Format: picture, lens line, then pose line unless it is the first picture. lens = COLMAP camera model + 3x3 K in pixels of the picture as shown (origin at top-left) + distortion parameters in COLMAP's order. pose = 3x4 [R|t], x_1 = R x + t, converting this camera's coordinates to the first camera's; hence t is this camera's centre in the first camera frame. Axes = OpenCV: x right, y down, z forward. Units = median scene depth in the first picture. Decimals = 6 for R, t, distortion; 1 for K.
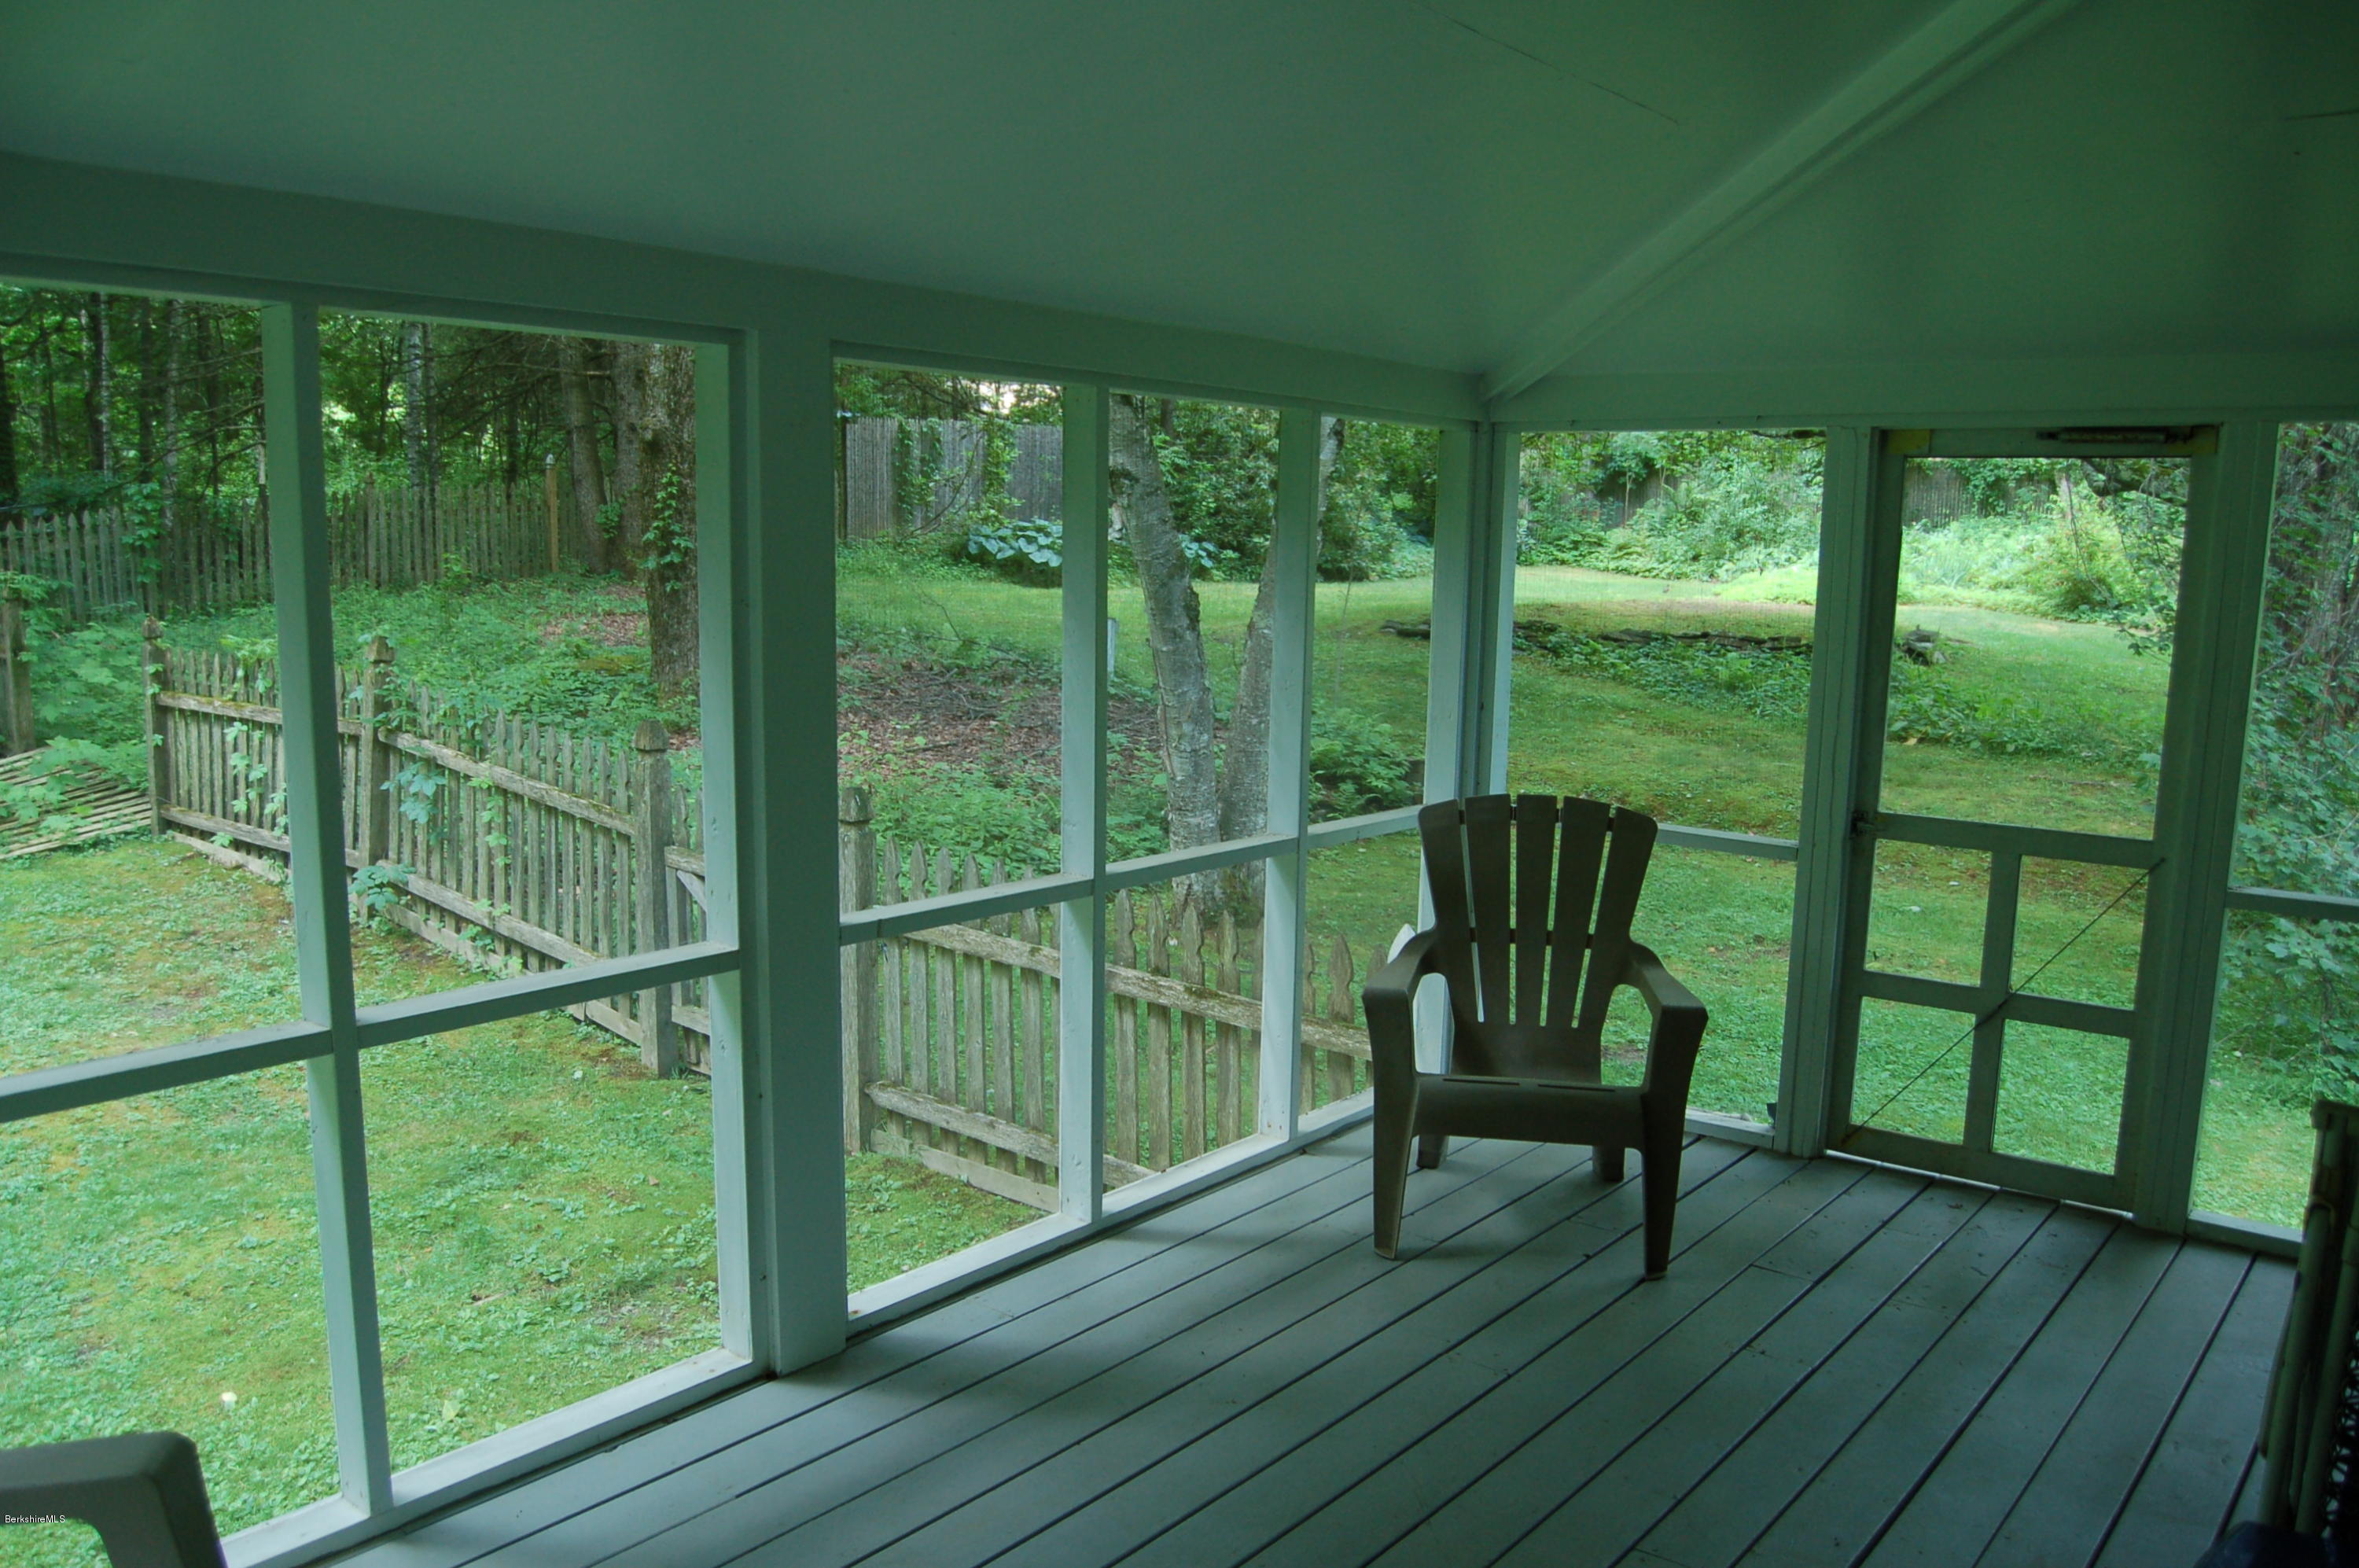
lens RADIAL K [[1821.0, 0, 1181.5], [0, 1821.0, 789.3], [0, 0, 1]] dist [-0.052276, 0.000062]
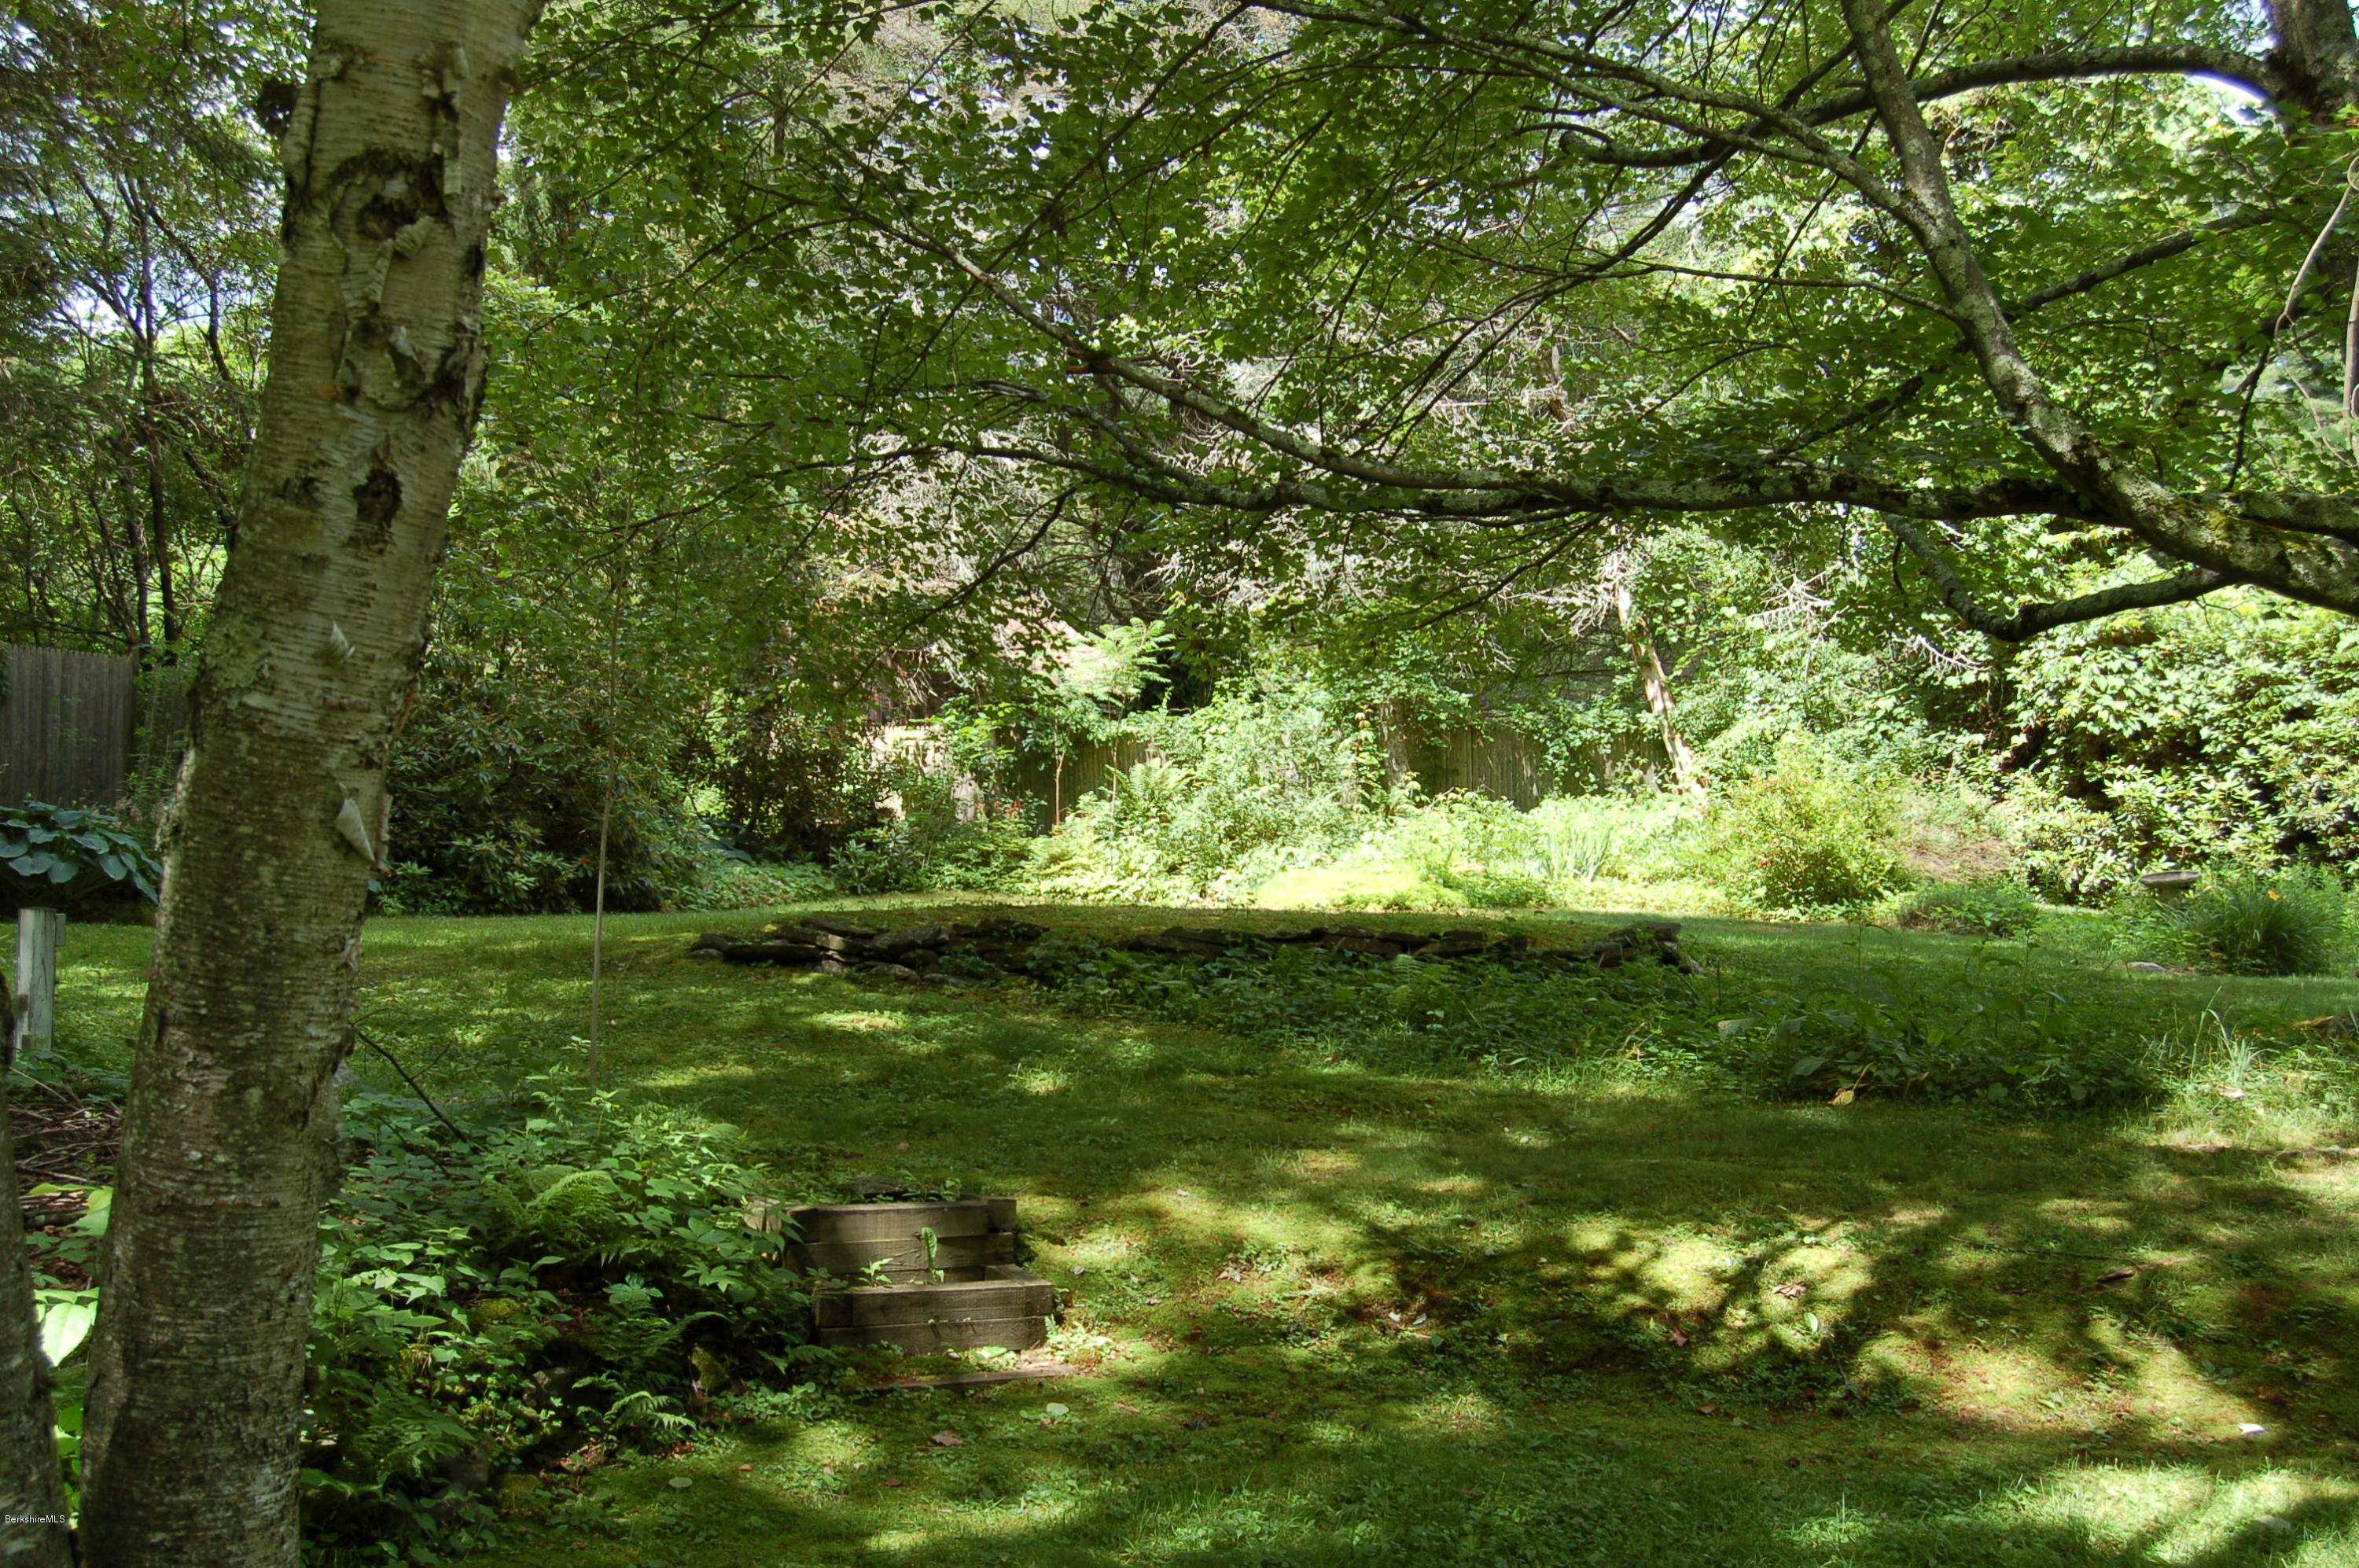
lens RADIAL K [[2504.8, 0, 1183.4], [0, 2504.8, 789.7], [0, 0, 1]] dist [-0.063223, 0.000000]
pose [[0.952173, -0.016237, 0.305128, 0.019895], [0.071588, 0.982649, -0.171105, -0.003132], [-0.297055, 0.184765, 0.936814, 0.207458]]
